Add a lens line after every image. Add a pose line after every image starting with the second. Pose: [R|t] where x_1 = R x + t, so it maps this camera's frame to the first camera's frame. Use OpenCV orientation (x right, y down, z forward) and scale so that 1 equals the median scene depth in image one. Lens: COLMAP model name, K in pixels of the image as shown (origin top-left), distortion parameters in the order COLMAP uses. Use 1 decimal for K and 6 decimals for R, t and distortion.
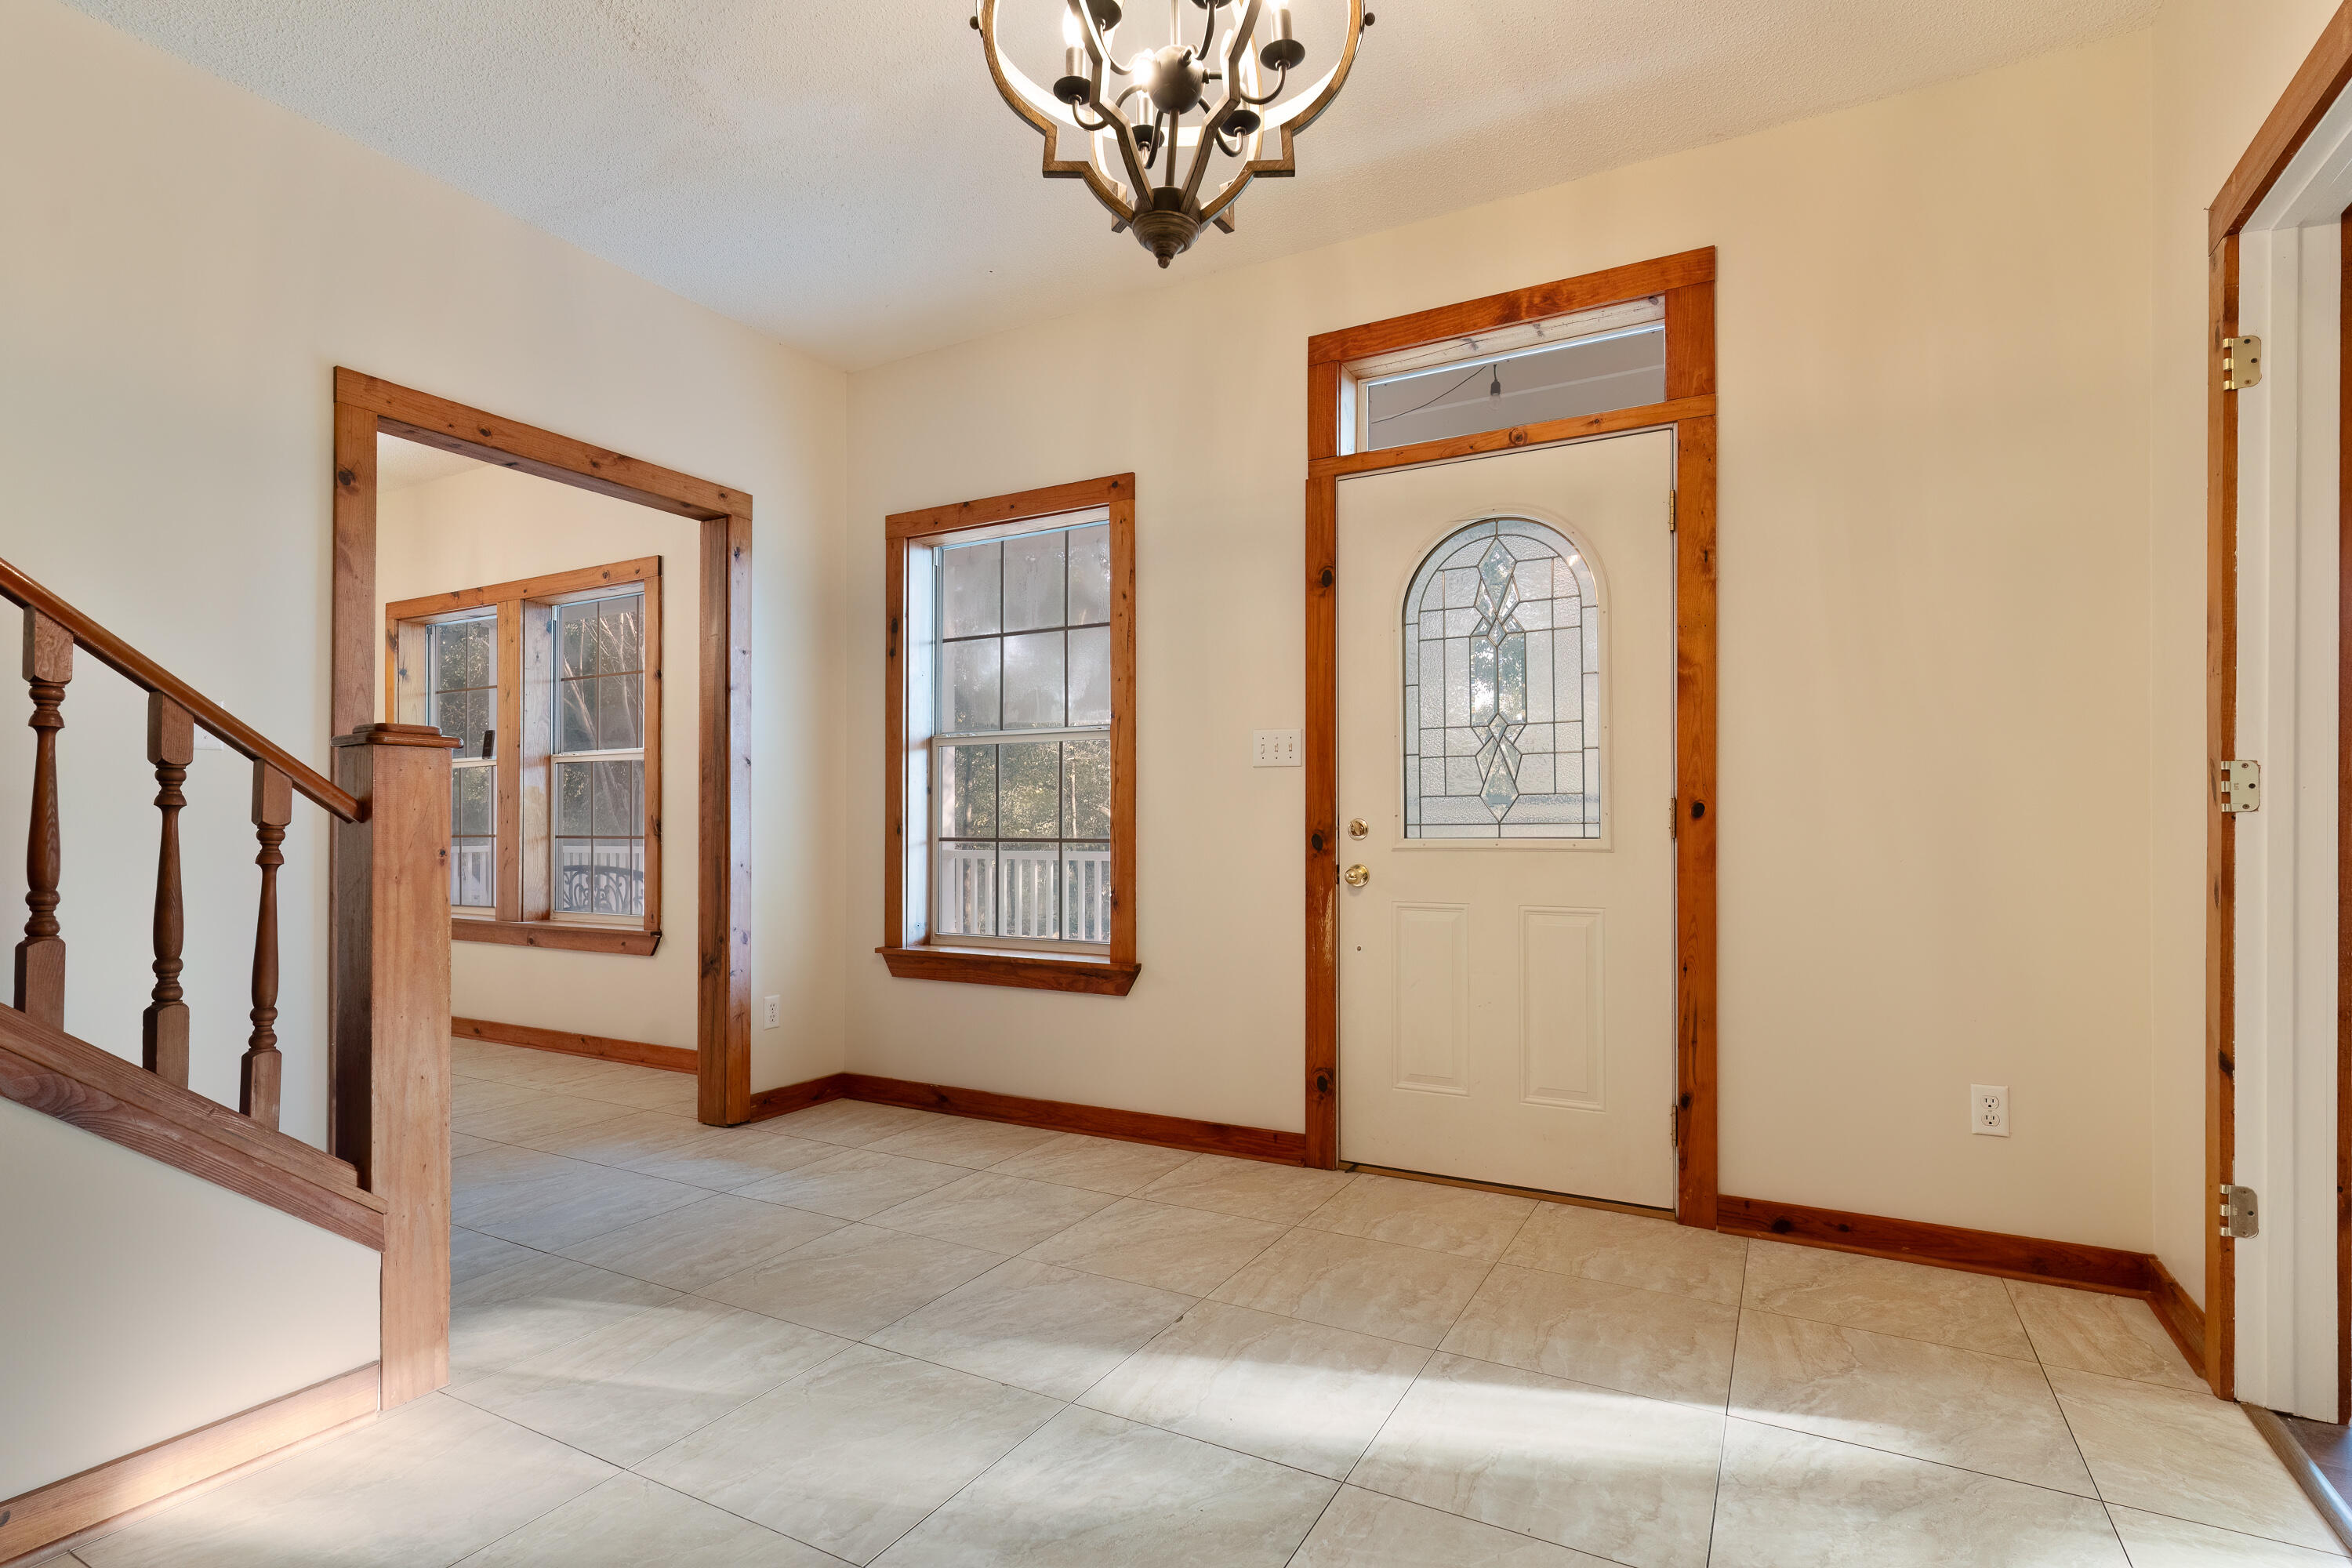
lens RADIAL K [[1129.7, 0, 1166.4], [0, 1129.7, 816.1], [0, 0, 1]] dist [0.002102, -0.001317]
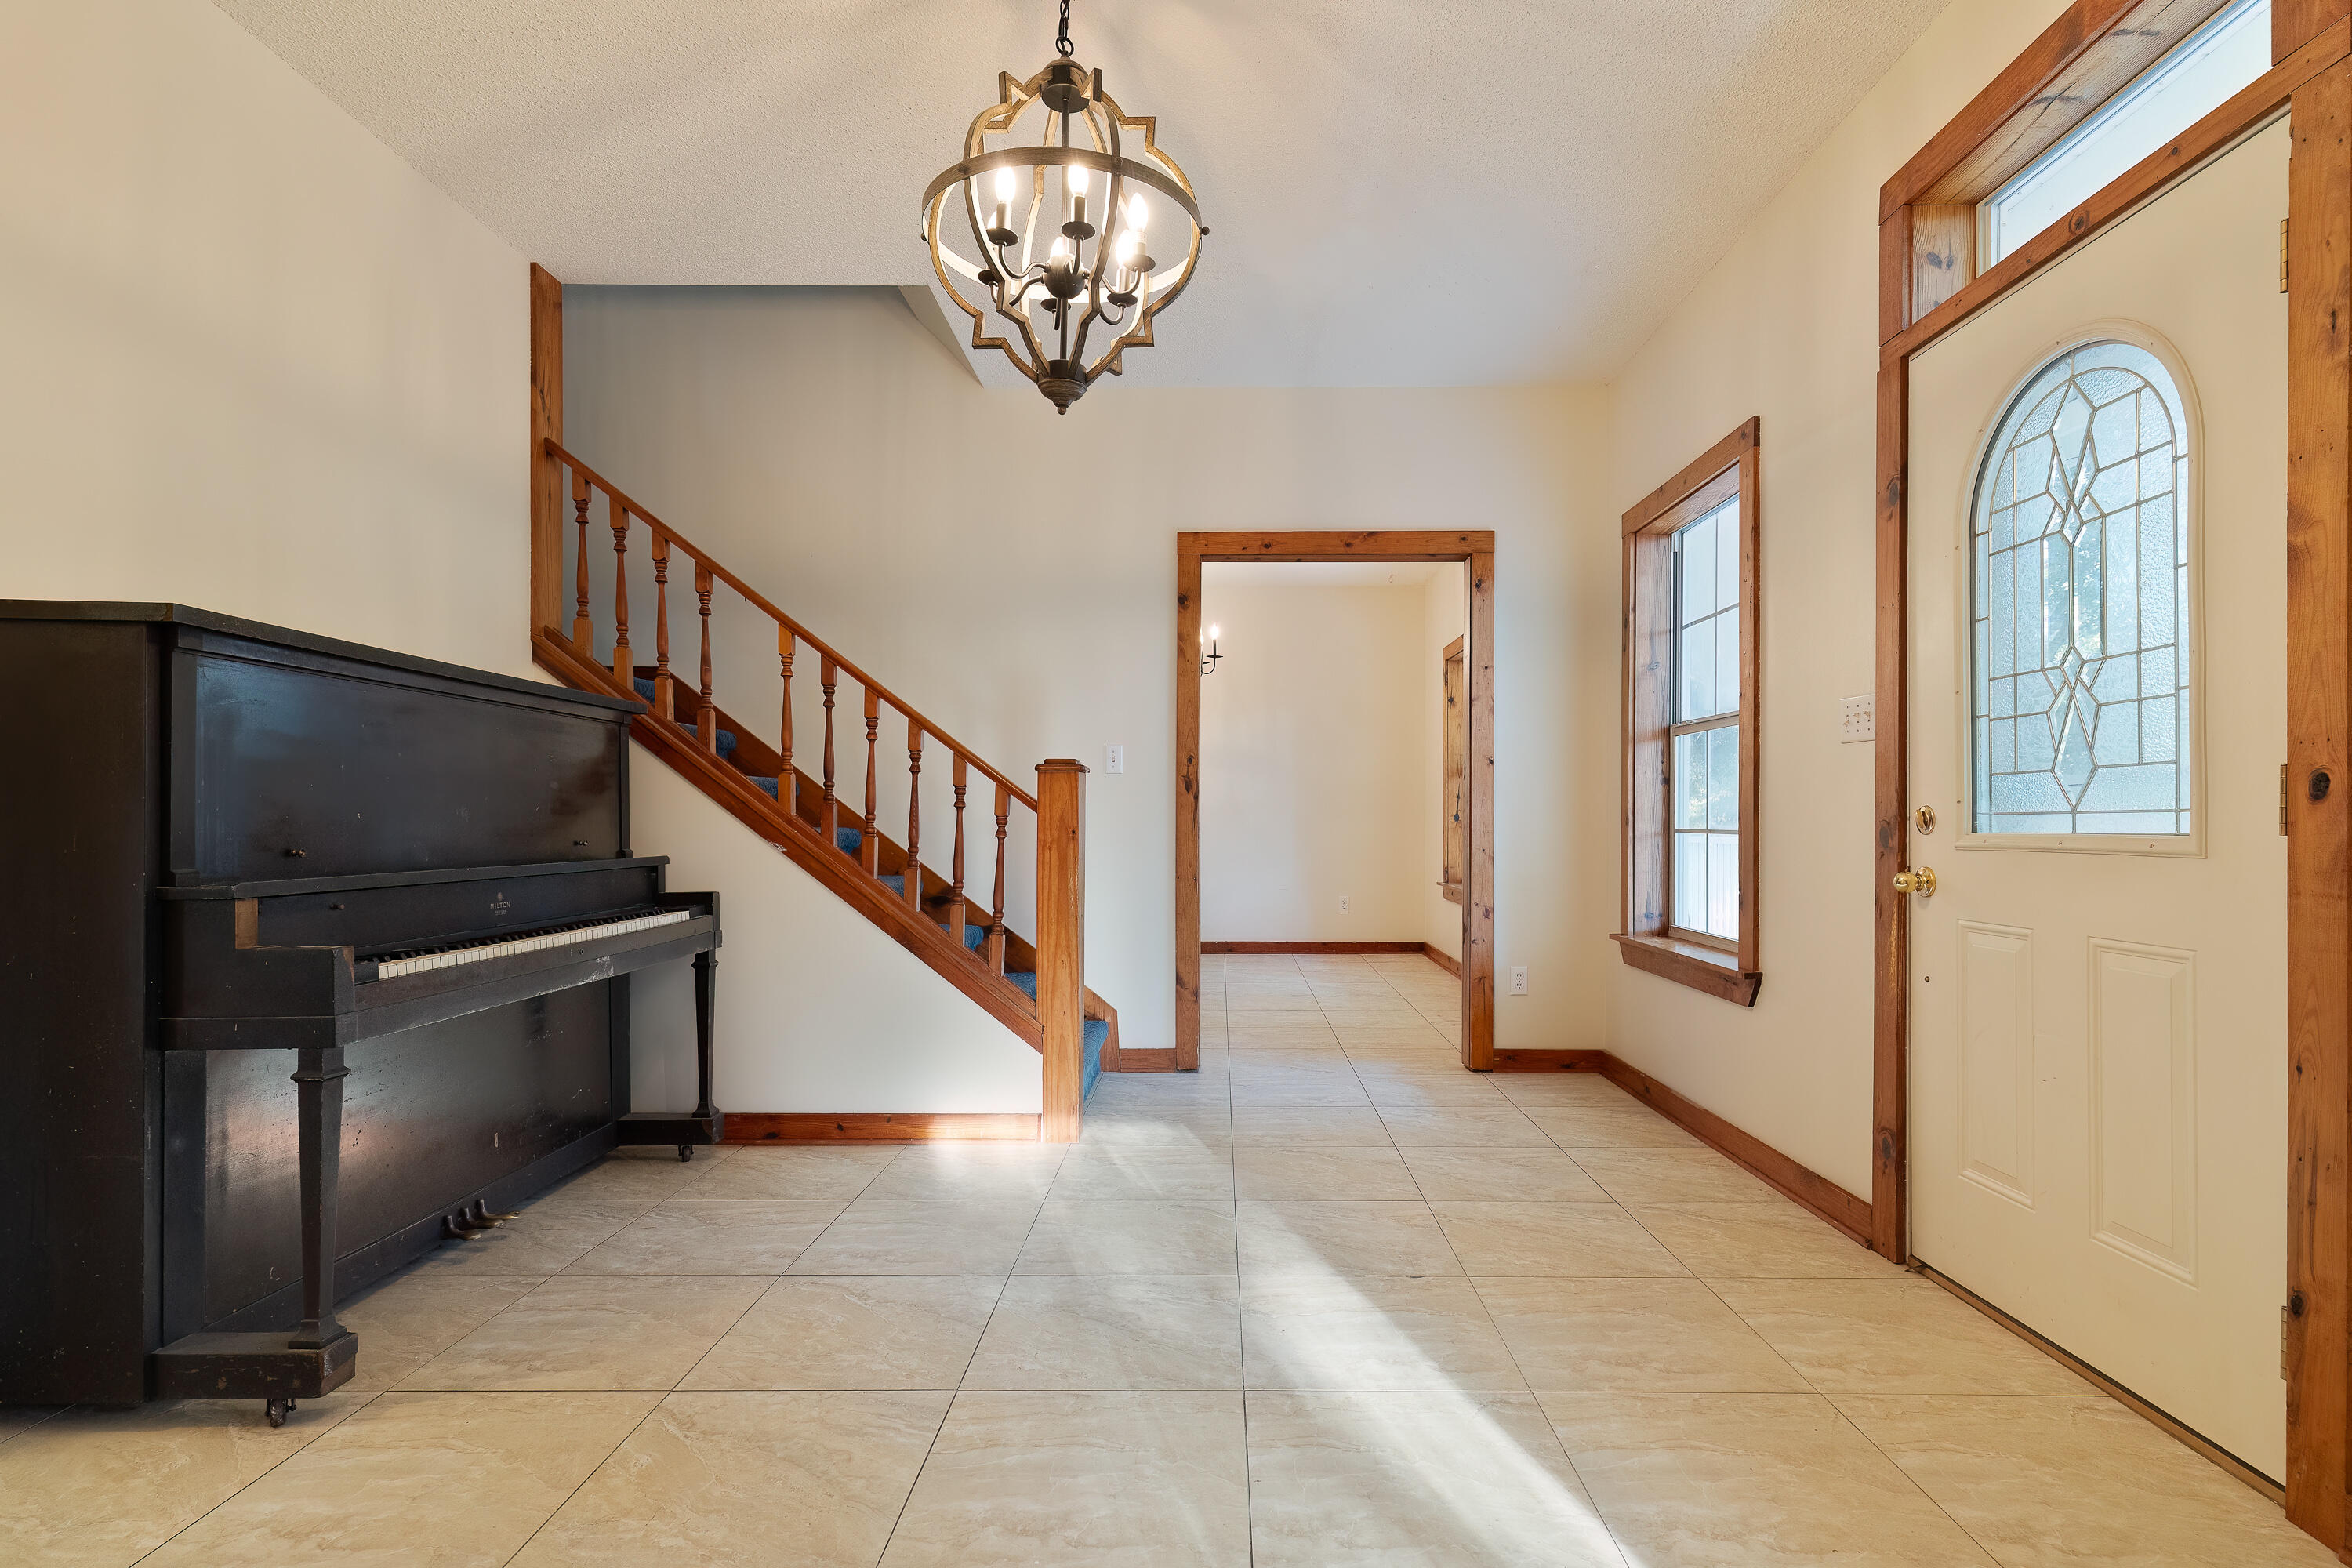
lens RADIAL K [[1129.7, 0, 1214.1], [0, 1129.7, 818.3], [0, 0, 1]] dist [0.002102, -0.001317]
pose [[0.482329, 0.000101, -0.875990, 0.630545], [0.007553, 0.999962, 0.004274, 0.003769], [0.875957, -0.008678, 0.482310, 0.236306]]
